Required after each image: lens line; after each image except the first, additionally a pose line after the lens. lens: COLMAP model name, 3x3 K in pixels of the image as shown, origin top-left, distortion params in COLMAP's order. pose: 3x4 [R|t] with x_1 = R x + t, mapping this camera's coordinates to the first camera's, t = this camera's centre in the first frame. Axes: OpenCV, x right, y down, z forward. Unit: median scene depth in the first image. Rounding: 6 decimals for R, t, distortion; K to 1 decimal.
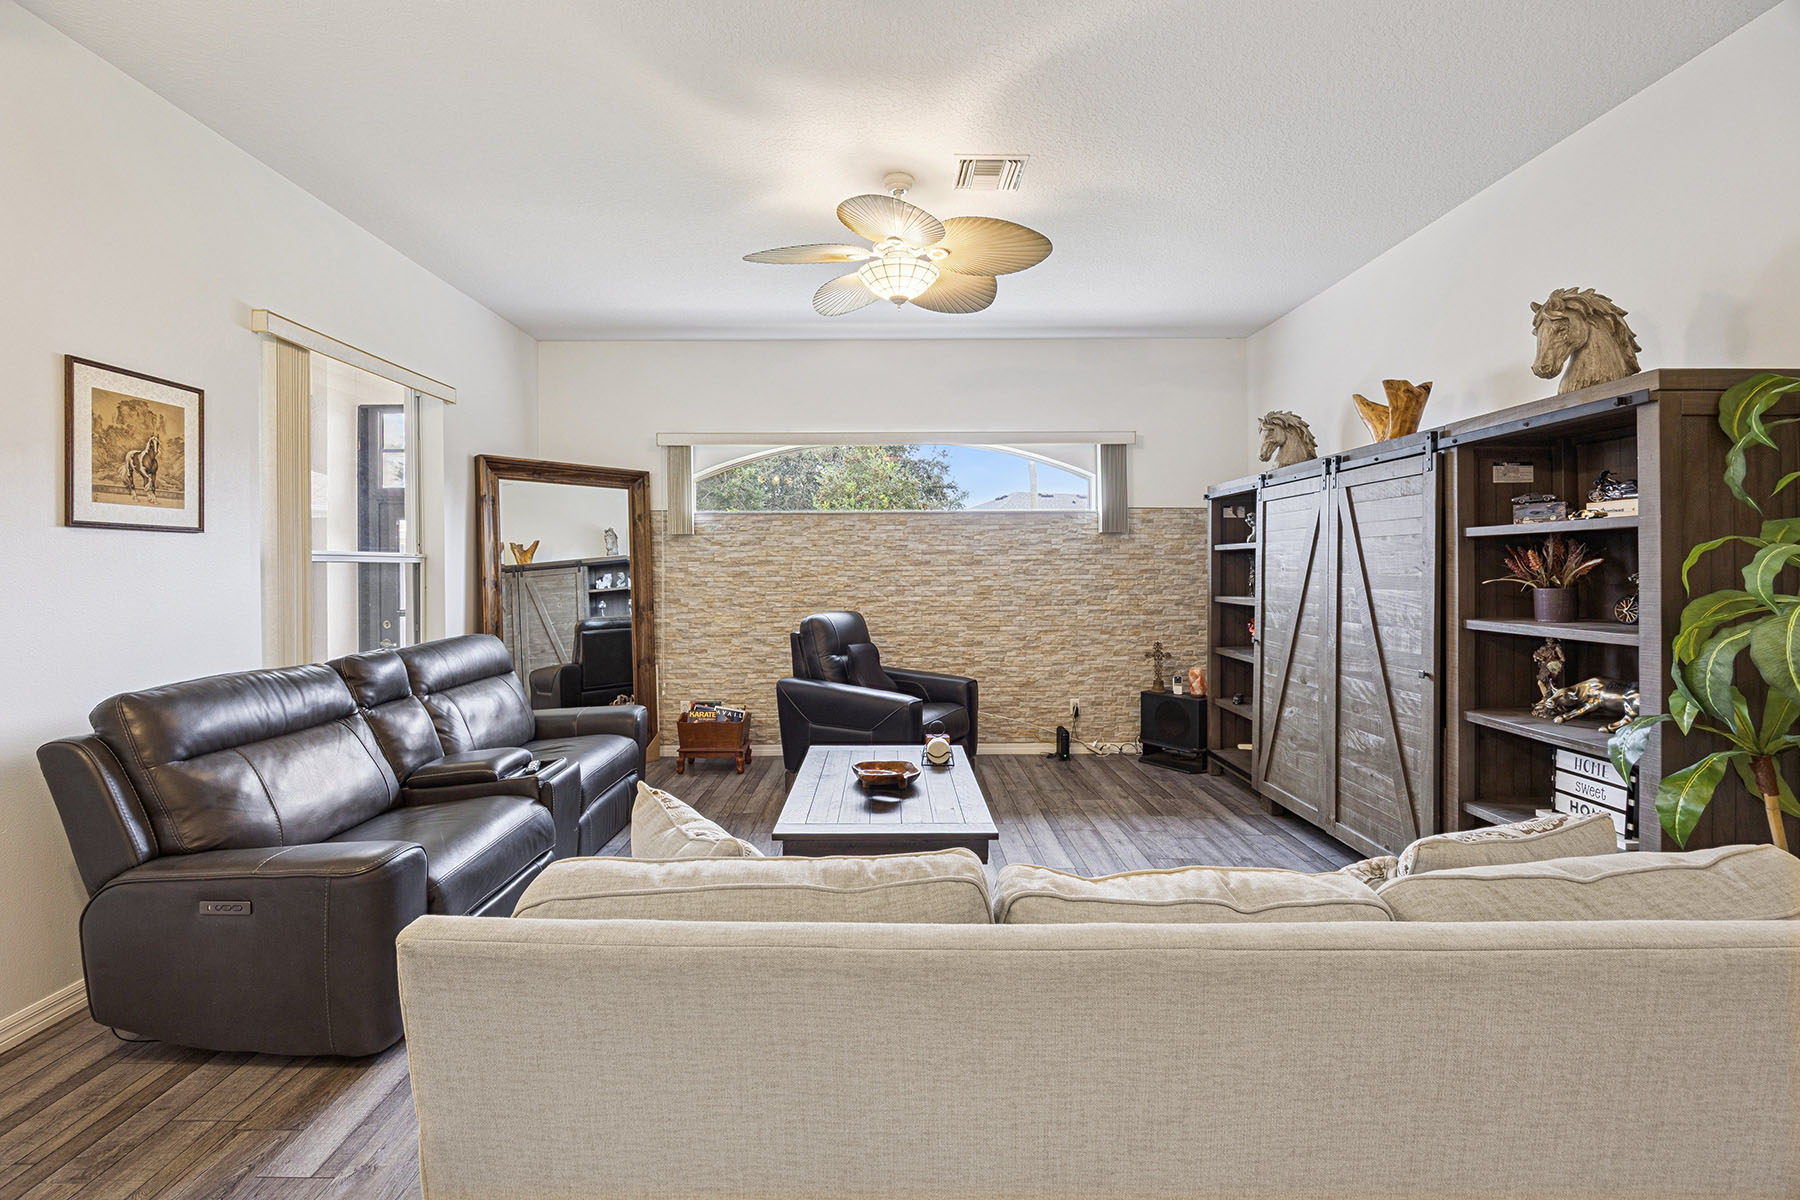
lens RADIAL K [[778.1, 0, 872.9], [0, 778.1, 565.9], [0, 0, 1]] dist [-0.000554, -0.000573]
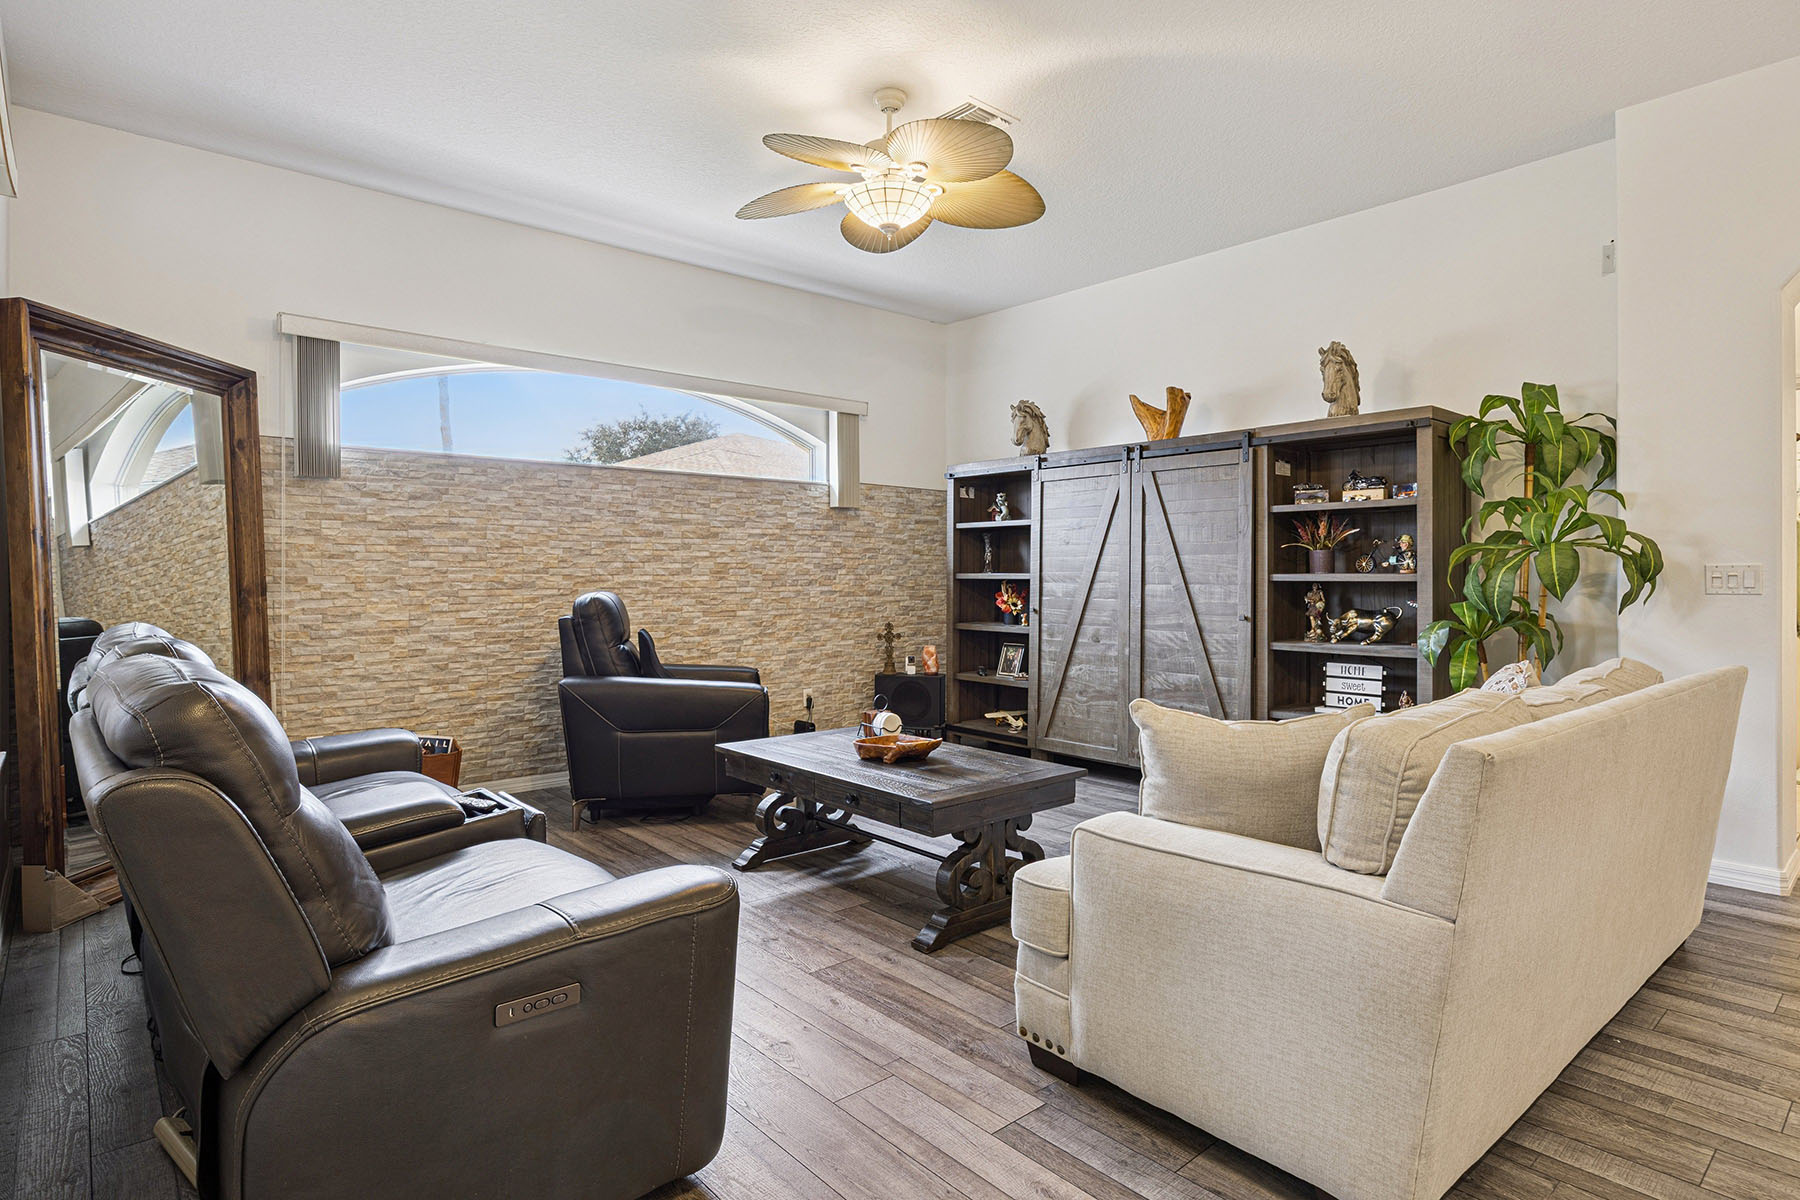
lens RADIAL K [[970.4, 0, 885.6], [0, 970.4, 554.3], [0, 0, 1]] dist [0.007004, -0.002791]
pose [[0.752874, 0.019545, 0.657874, -0.449280], [-0.006711, 0.999735, -0.022021, 0.040869], [-0.658131, 0.012163, 0.752806, 0.094163]]
